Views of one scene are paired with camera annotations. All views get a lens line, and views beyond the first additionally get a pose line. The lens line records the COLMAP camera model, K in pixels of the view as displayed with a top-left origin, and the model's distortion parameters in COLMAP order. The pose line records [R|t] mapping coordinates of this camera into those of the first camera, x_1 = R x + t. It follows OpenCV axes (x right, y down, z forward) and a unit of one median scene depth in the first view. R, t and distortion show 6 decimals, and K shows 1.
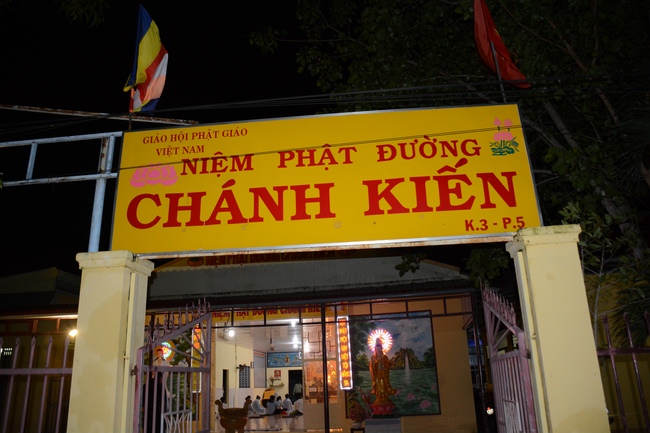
lens RADIAL K [[517.1, 0, 325.0], [0, 517.1, 216.5], [0, 0, 1]] dist [-0.099718, 0.008482]
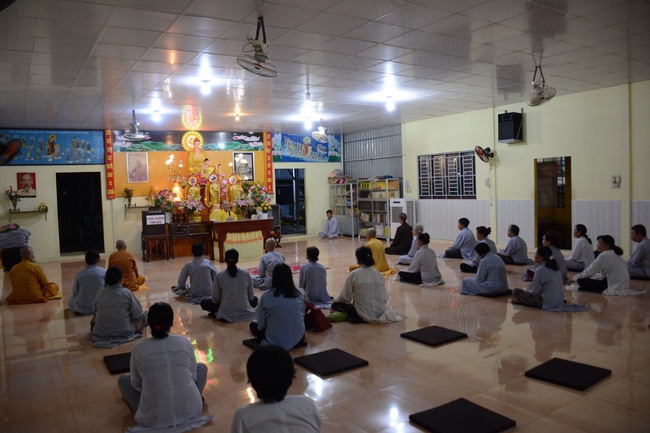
lens RADIAL K [[517.1, 0, 325.0], [0, 517.1, 216.5], [0, 0, 1]] dist [-0.099718, 0.008482]
pose [[0.750960, -0.025787, 0.659844, -0.176609], [-0.202102, 0.942313, 0.266835, 0.187586], [-0.628660, -0.333738, 0.702428, 0.589535]]
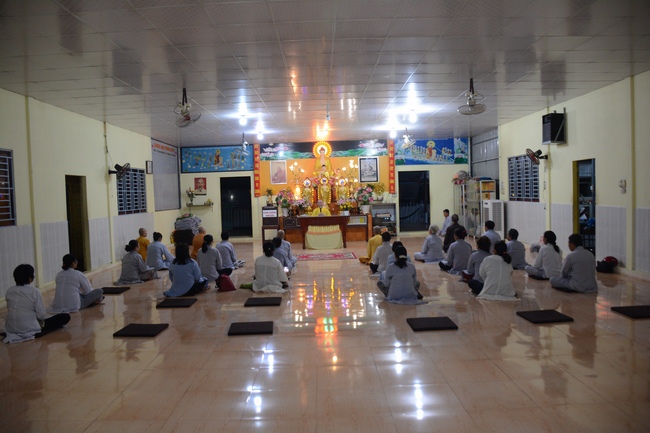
lens RADIAL K [[517.1, 0, 325.0], [0, 517.1, 216.5], [0, 0, 1]] dist [-0.099718, 0.008482]
pose [[0.988002, -0.002524, 0.154422, -0.046354], [-0.052434, 0.934998, 0.350755, 0.140957], [-0.145270, -0.354643, 0.923648, 0.463698]]
